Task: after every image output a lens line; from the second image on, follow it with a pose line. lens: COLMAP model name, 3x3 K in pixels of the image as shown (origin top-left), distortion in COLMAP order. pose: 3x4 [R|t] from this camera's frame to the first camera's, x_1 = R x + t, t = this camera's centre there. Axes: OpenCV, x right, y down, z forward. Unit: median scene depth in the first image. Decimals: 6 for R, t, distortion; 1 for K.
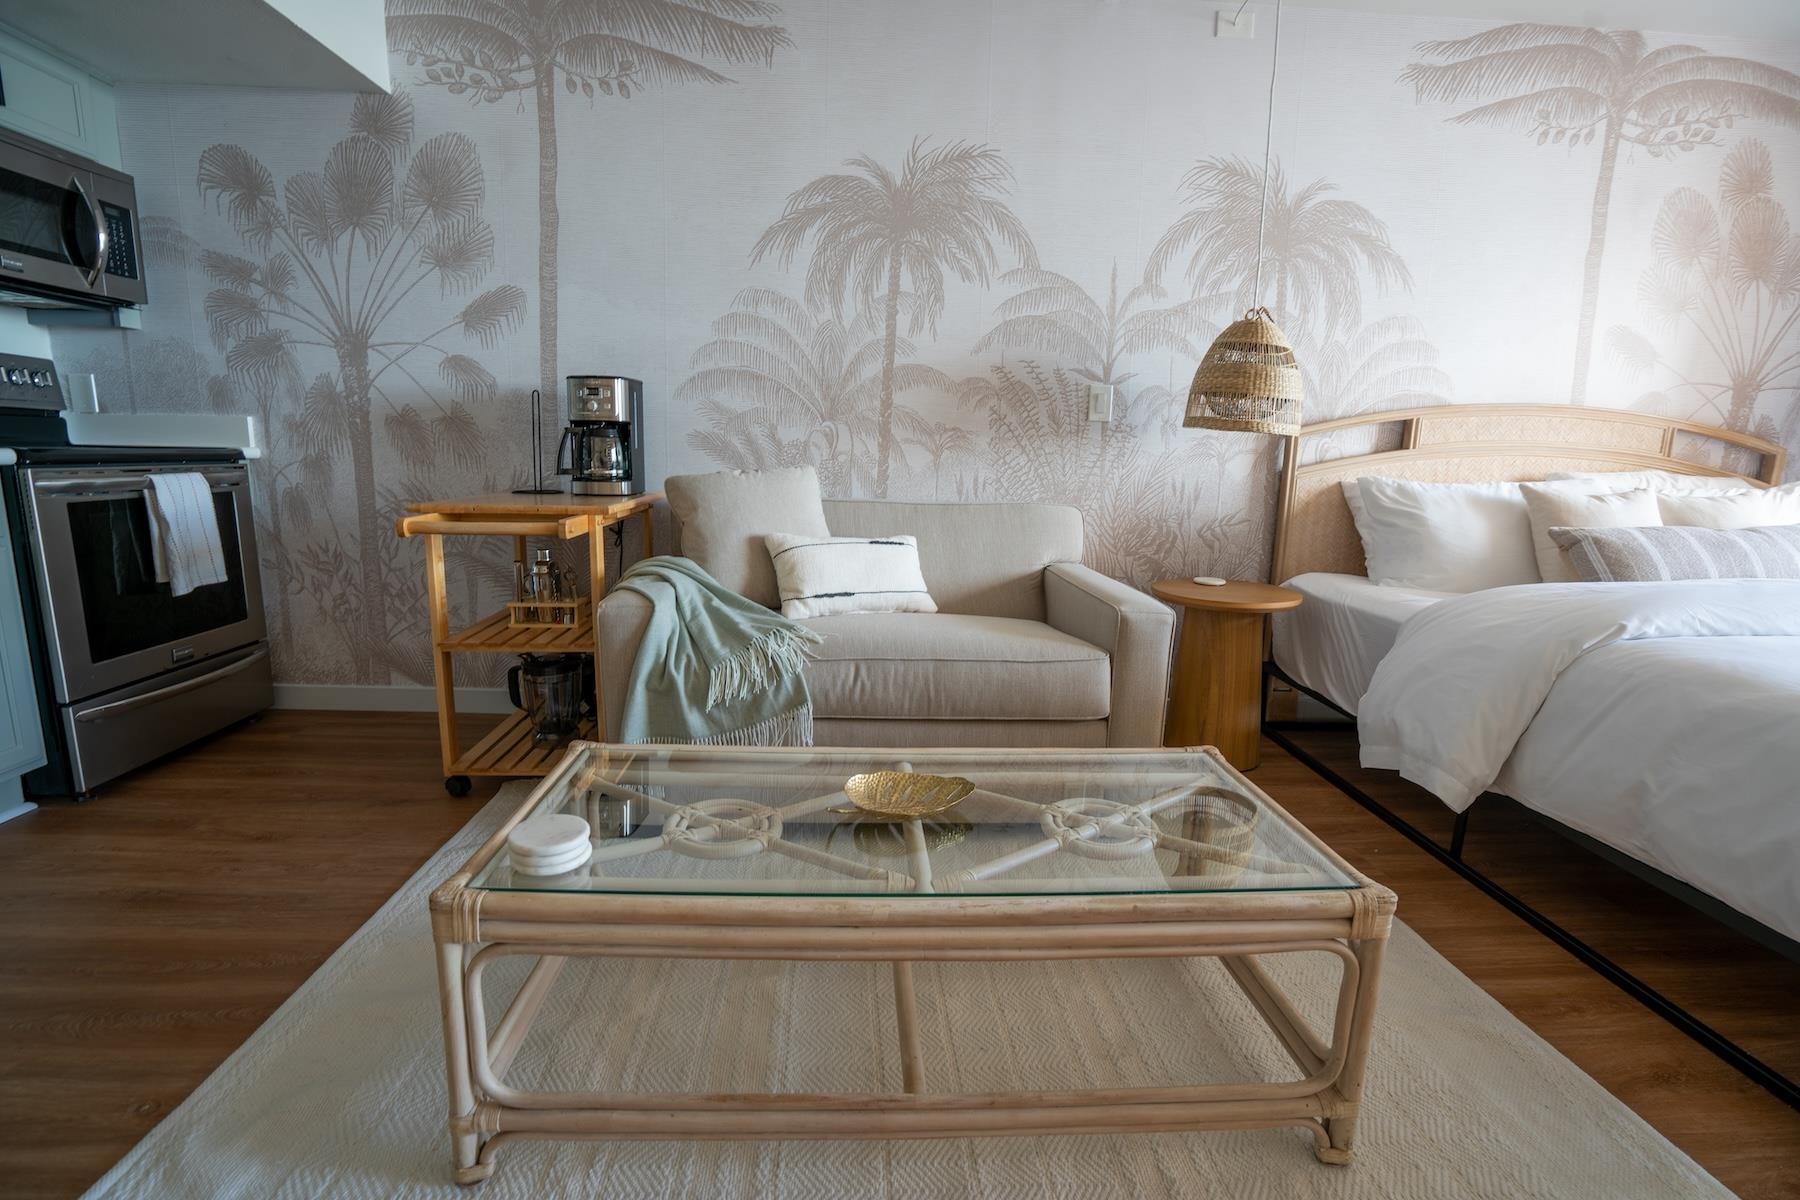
lens RADIAL K [[830.9, 0, 900.0], [0, 830.9, 600.0], [0, 0, 1]] dist [-0.060725, 0.024737]
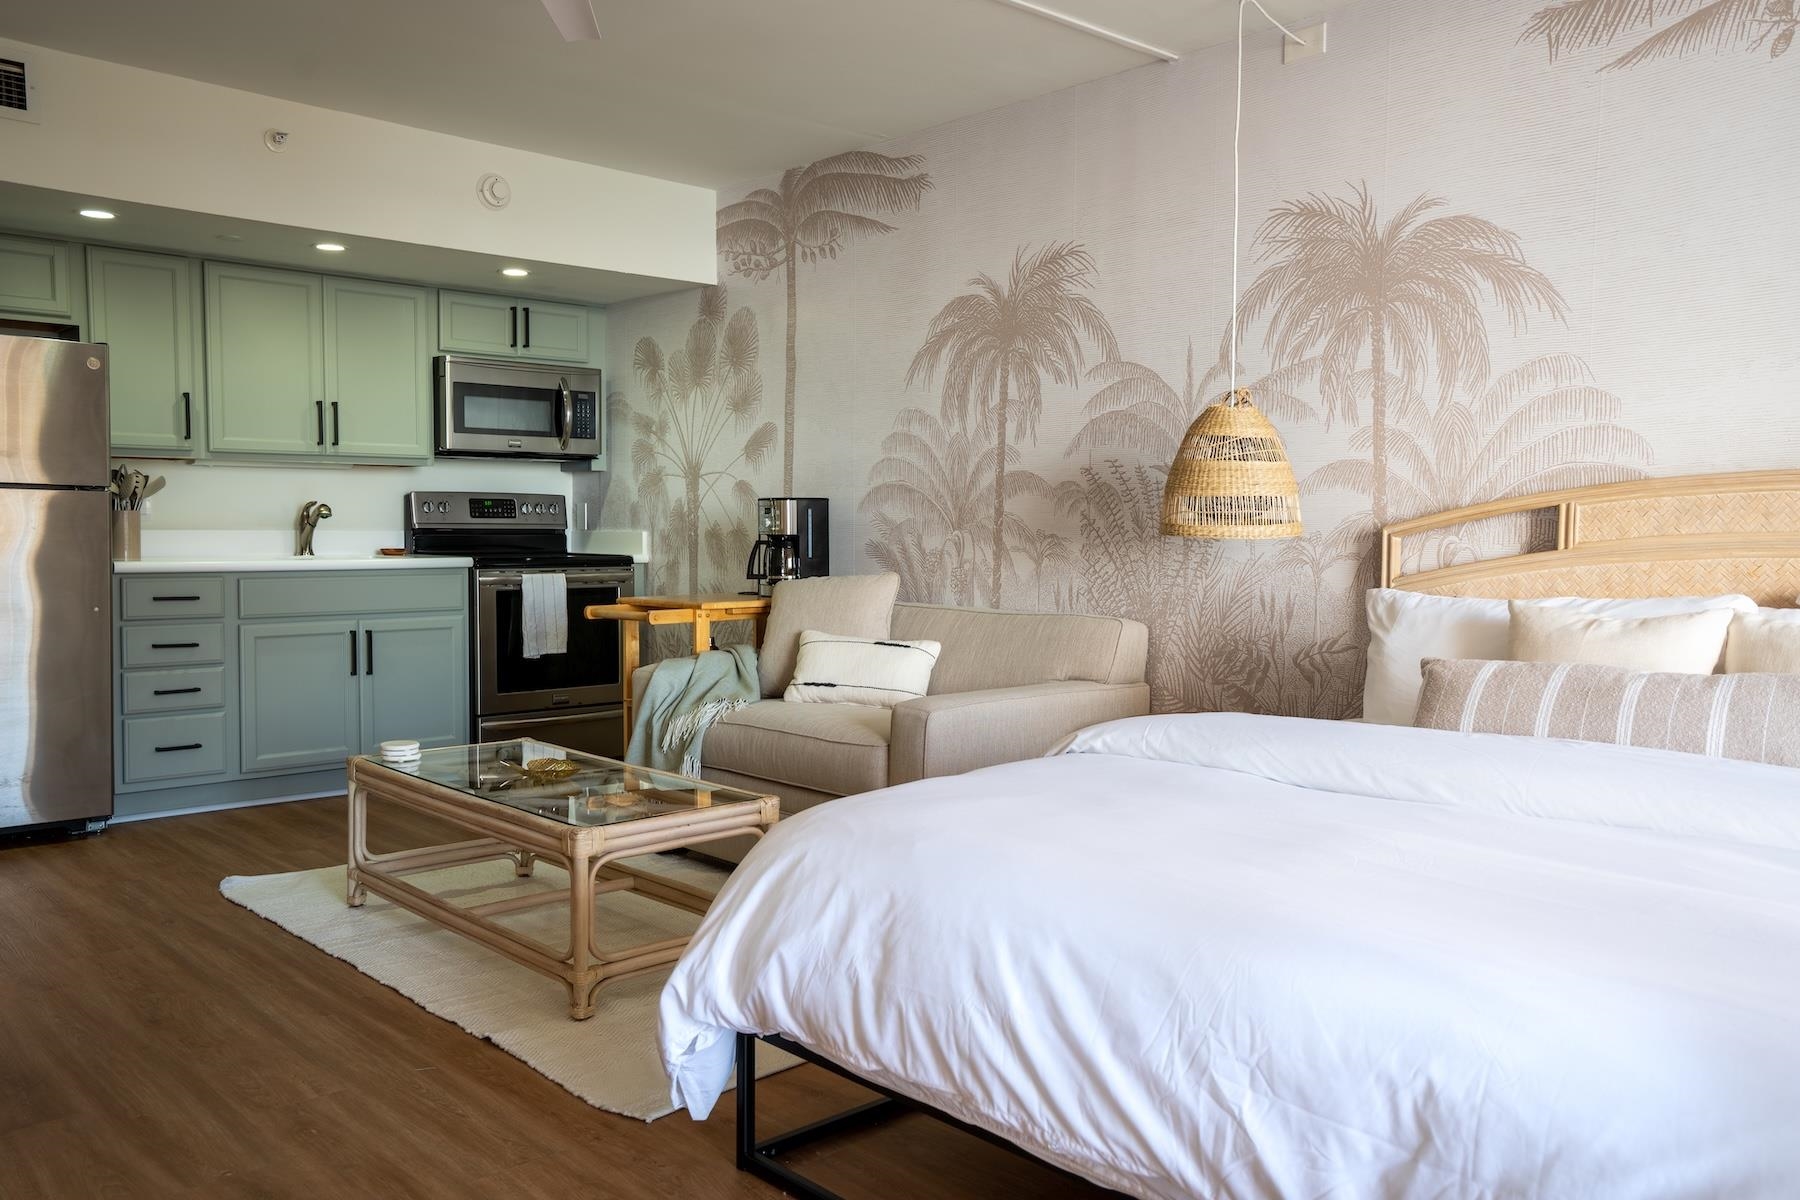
lens RADIAL K [[1457.0, 0, 900.0], [0, 1457.0, 600.0], [0, 0, 1]] dist [0.029843, 0.005879]
pose [[0.636703, 0.019326, -0.770867, 1.267159], [-0.127916, 0.988482, -0.080871, 0.022046], [0.760425, 0.150097, 0.631842, -0.169096]]
